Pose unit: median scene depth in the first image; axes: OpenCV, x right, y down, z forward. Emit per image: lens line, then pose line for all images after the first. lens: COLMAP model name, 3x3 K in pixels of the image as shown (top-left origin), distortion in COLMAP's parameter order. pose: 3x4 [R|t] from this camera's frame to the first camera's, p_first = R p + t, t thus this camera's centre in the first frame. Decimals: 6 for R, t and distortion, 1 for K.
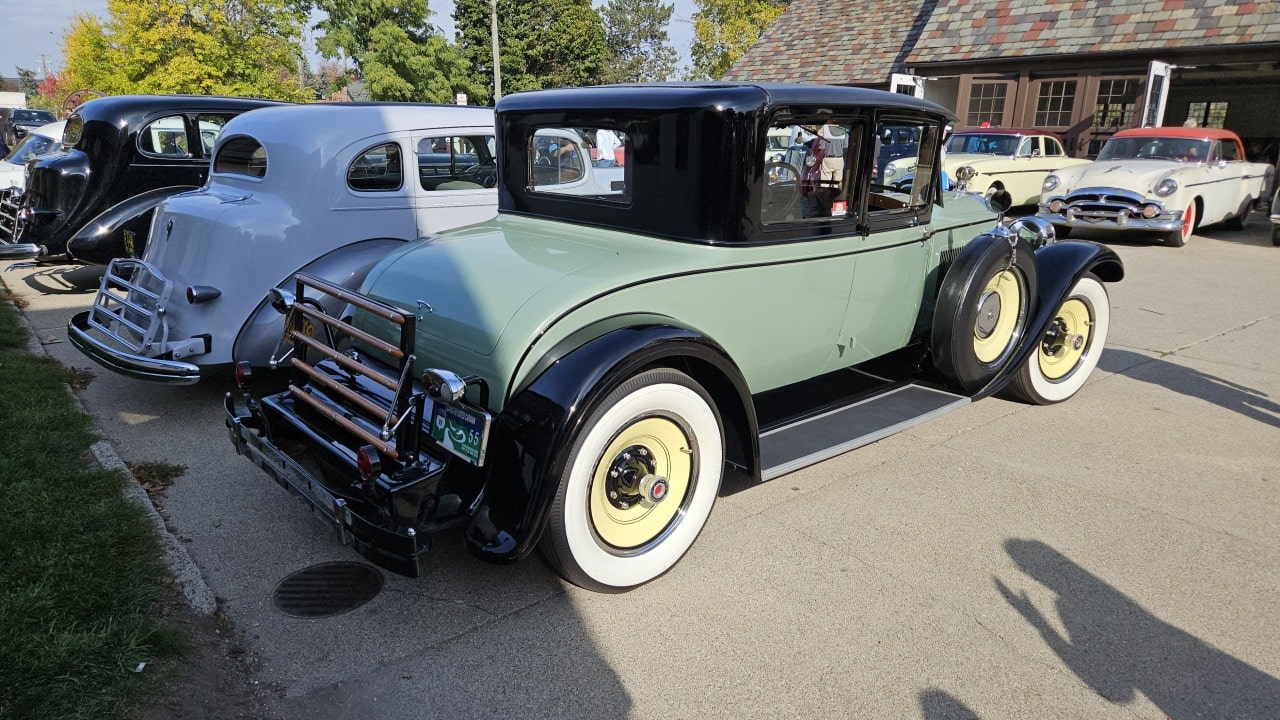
lens RADIAL K [[854.4, 0, 619.7], [0, 854.4, 360.9], [0, 0, 1]] dist [0.070959, -0.047567]
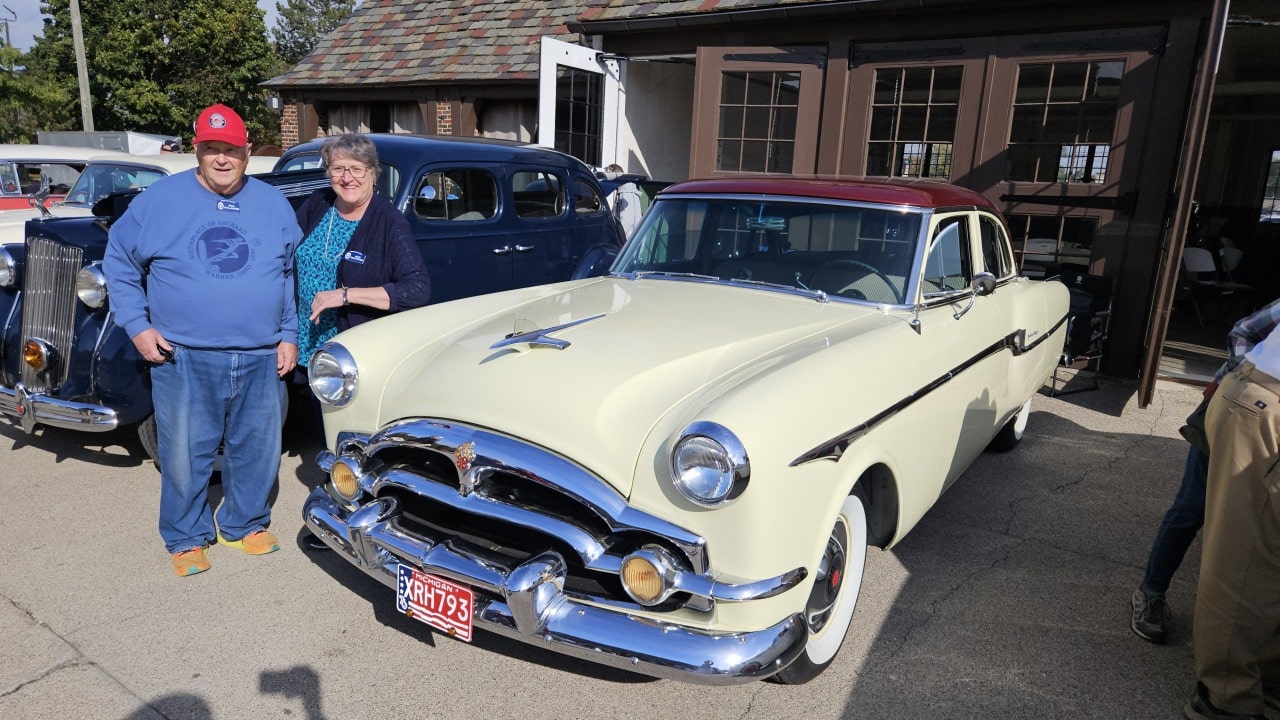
lens RADIAL K [[854.4, 0, 638.4], [0, 854.4, 367.4], [0, 0, 1]] dist [0.070959, -0.047567]
pose [[0.962656, -0.036805, 0.268213, 0.083460], [0.046251, 0.998509, -0.028986, -0.055396], [-0.266746, 0.040309, 0.962923, 0.206175]]
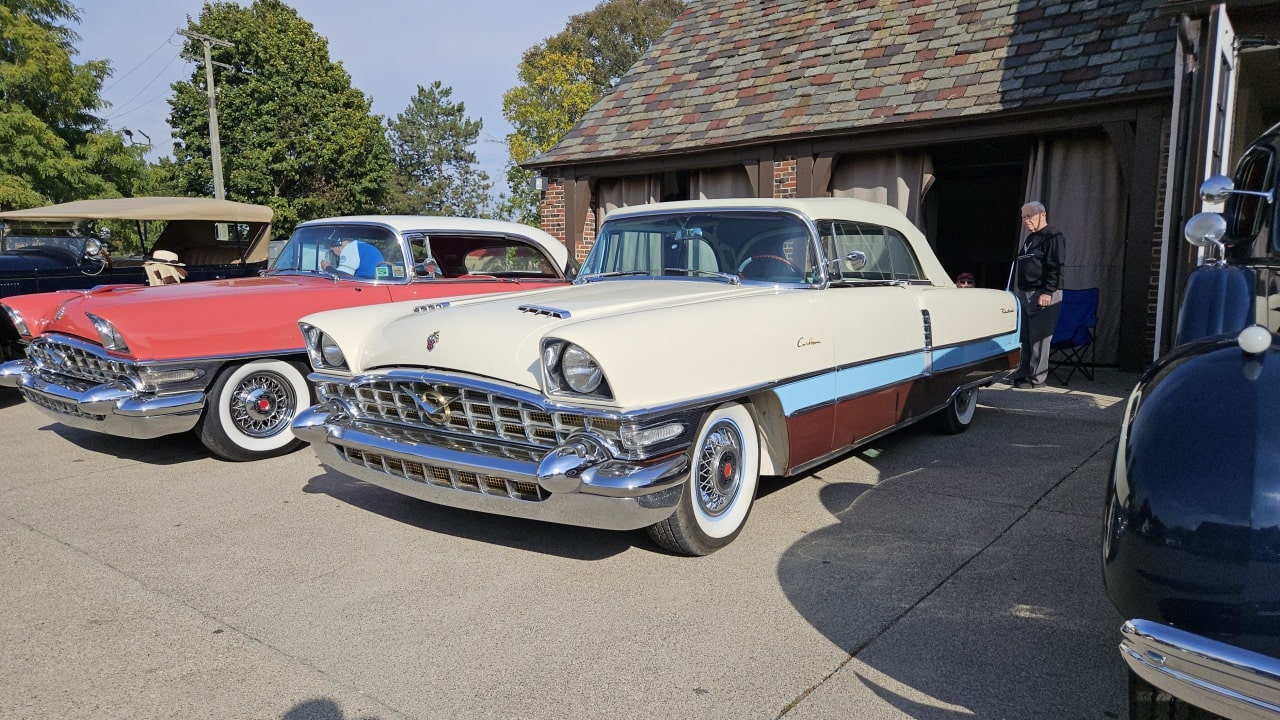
lens RADIAL K [[854.4, 0, 637.3], [0, 854.4, 360.5], [0, 0, 1]] dist [0.070959, -0.047567]
pose [[0.975648, -0.037934, 0.216036, 0.025986], [0.072436, 0.985395, -0.154107, -0.066399], [-0.207035, 0.166003, 0.964147, 0.272162]]
